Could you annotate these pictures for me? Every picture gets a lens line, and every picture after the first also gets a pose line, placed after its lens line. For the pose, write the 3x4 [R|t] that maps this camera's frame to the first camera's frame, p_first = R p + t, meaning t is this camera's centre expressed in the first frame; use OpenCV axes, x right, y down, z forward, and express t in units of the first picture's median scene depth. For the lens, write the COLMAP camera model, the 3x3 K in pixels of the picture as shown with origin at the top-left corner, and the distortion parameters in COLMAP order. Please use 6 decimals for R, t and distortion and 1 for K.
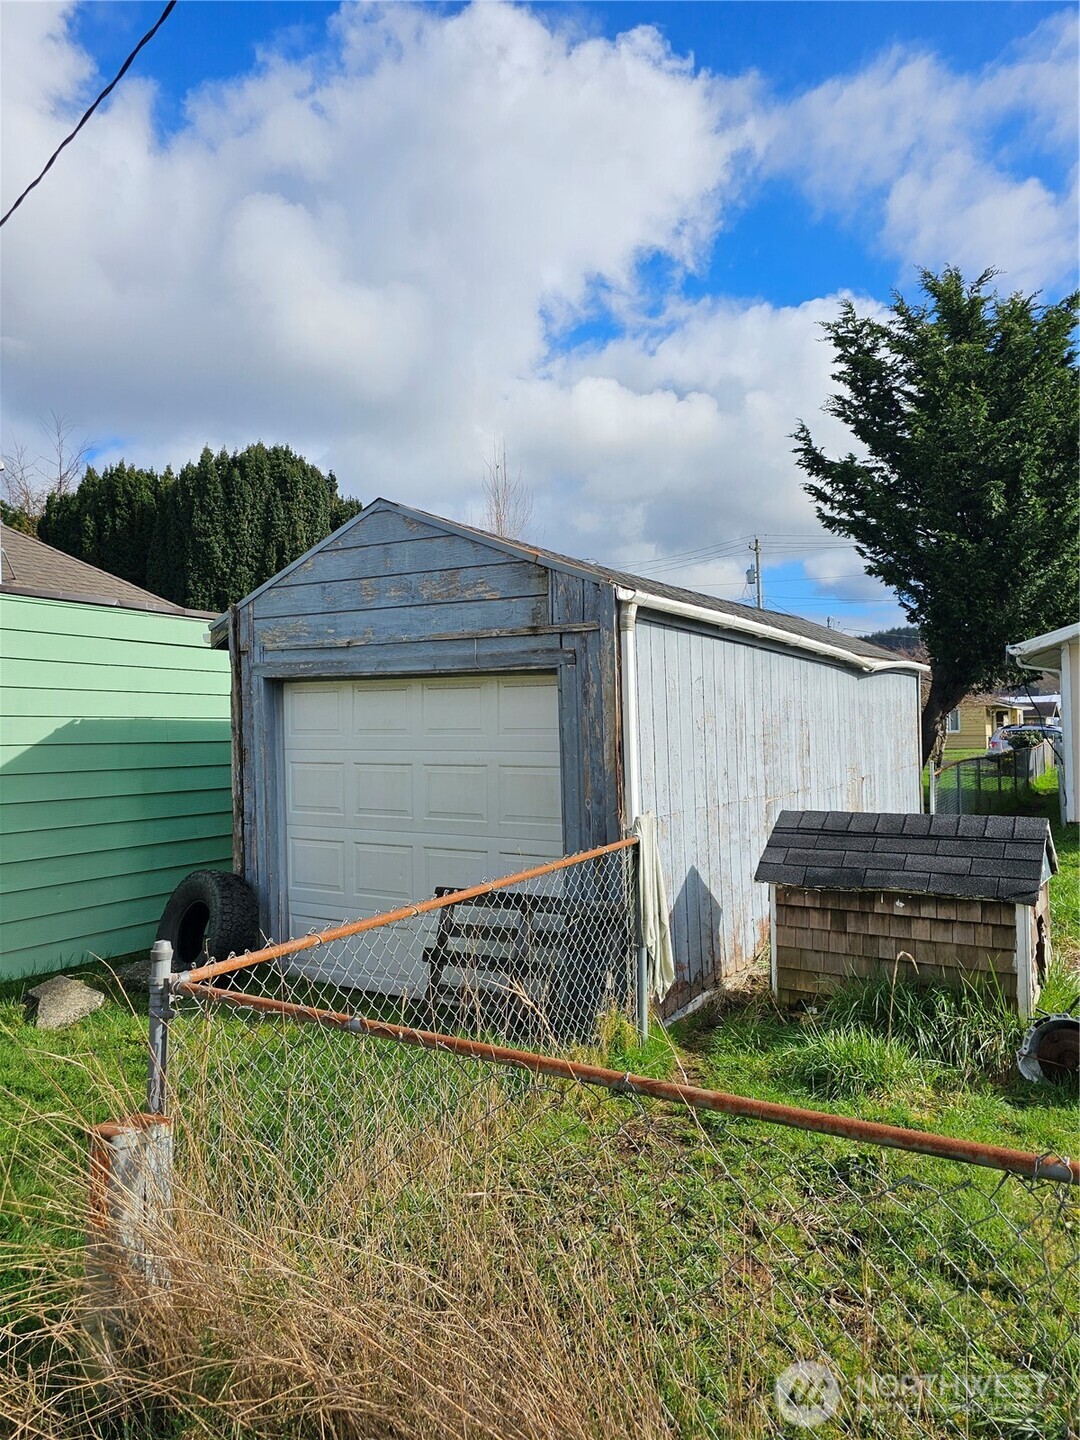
lens RADIAL K [[965.2, 0, 526.3], [0, 965.2, 720.4], [0, 0, 1]] dist [0.068599, -0.053777]
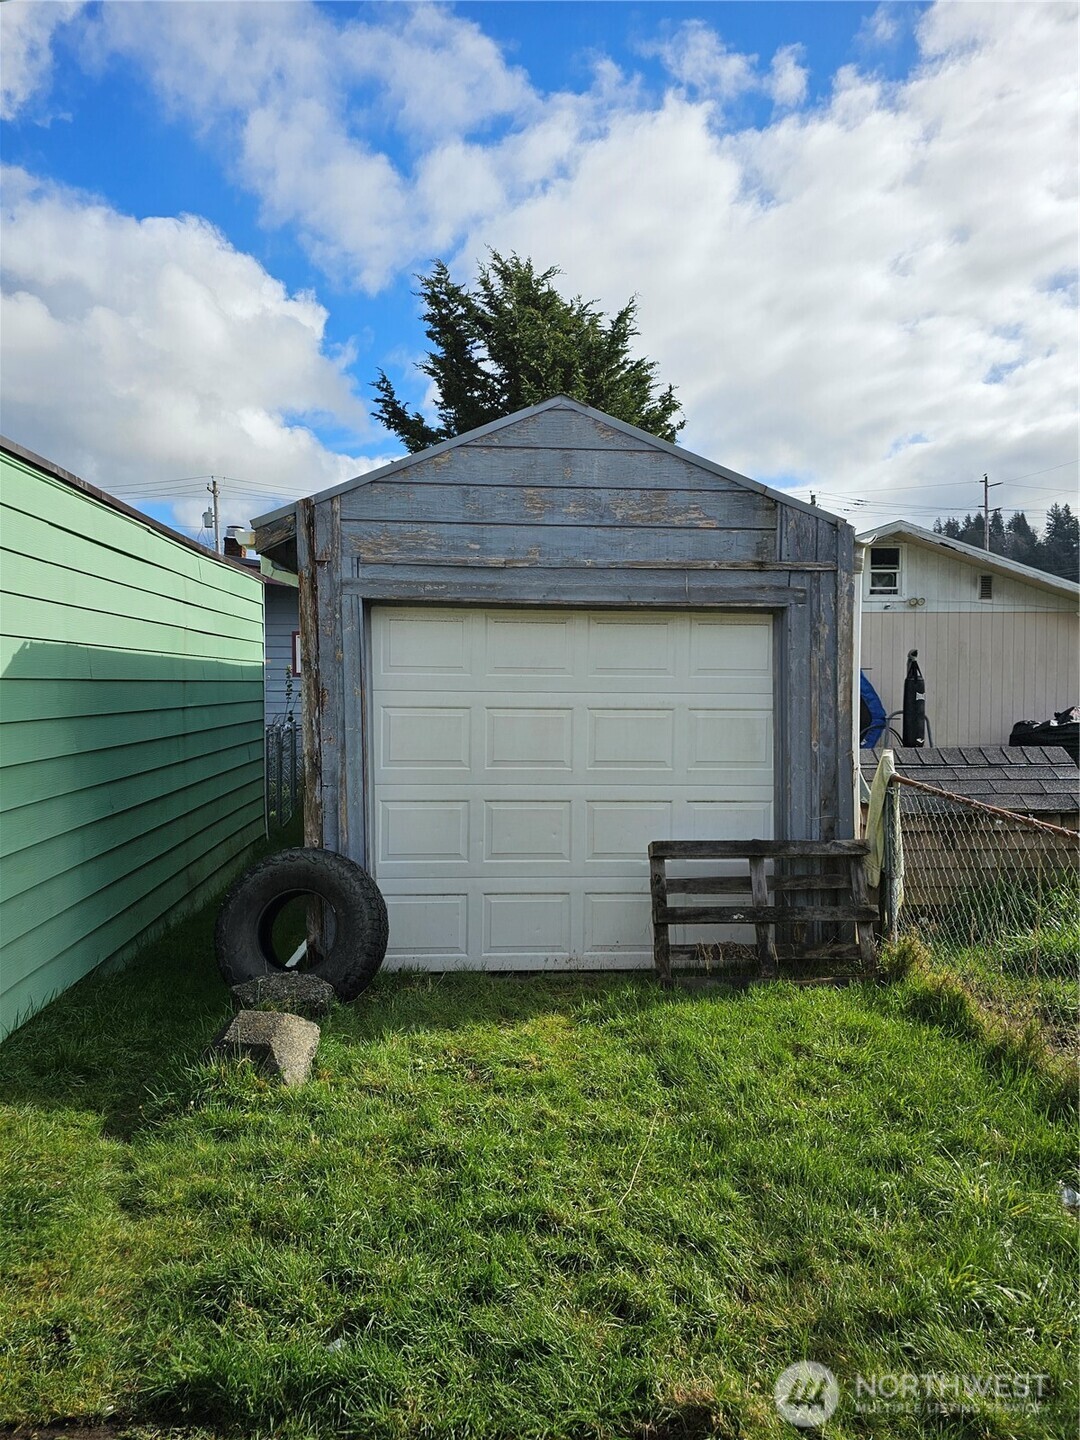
lens RADIAL K [[965.2, 0, 531.8], [0, 965.2, 721.9], [0, 0, 1]] dist [0.068599, -0.053777]
pose [[0.826279, -0.009715, 0.563178, -0.648489], [-0.018553, 0.998839, 0.044451, 0.019909], [-0.562956, -0.047177, 0.825139, 0.298255]]
